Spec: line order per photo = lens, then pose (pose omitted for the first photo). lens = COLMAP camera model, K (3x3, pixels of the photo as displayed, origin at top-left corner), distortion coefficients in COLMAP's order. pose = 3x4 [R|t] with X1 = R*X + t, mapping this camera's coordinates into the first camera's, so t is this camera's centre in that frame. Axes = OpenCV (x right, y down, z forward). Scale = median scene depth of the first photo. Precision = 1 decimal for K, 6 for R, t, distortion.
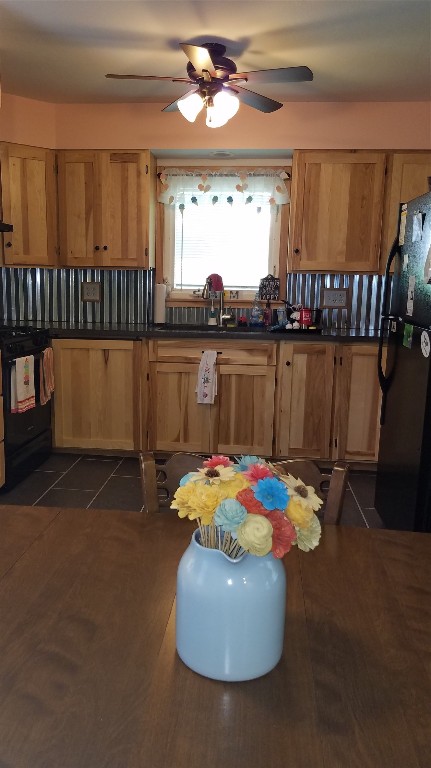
lens RADIAL K [[619.7, 0, 215.5], [0, 619.7, 384.0], [0, 0, 1]] dist [0.027993, 0.001596]
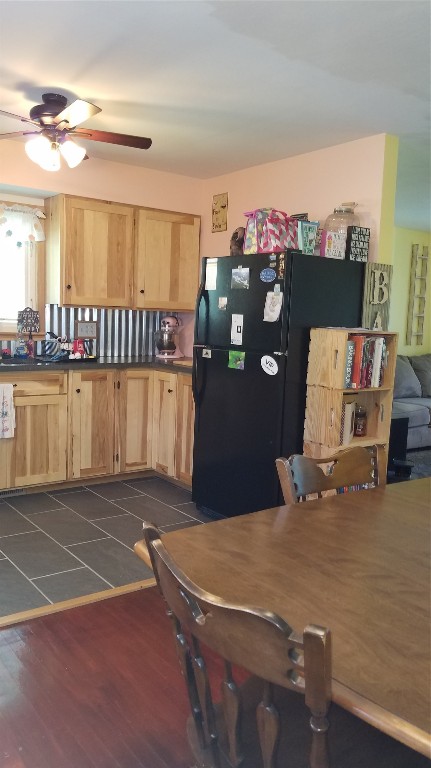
lens RADIAL K [[601.7, 0, 215.5], [0, 601.7, 384.0], [0, 0, 1]] dist [0.058319, 0.000569]
pose [[0.751570, -0.068990, 0.656036, -0.382277], [0.095858, 0.995382, -0.005141, -0.016092], [-0.652652, 0.066750, 0.754712, 0.050442]]
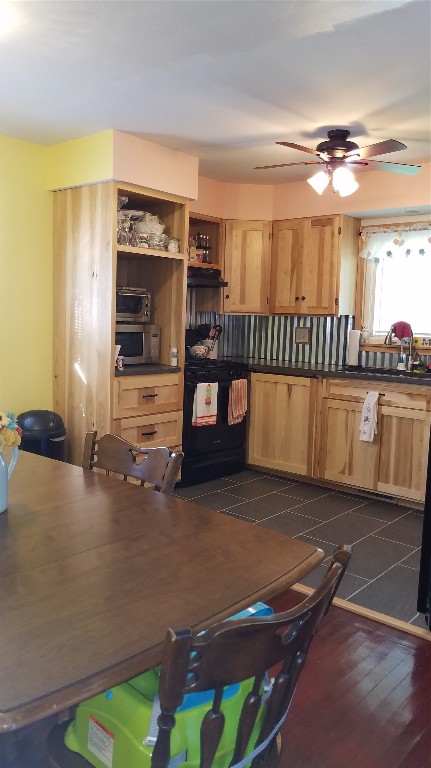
lens RADIAL K [[628.0, 0, 215.0], [0, 628.0, 371.1], [0, 0, 1]] dist [-0.007762, -0.000446]
pose [[0.813211, 0.056222, -0.579247, 0.384570], [-0.115171, 0.991185, -0.065486, 0.013004], [0.570460, 0.119966, 0.812517, -0.037433]]
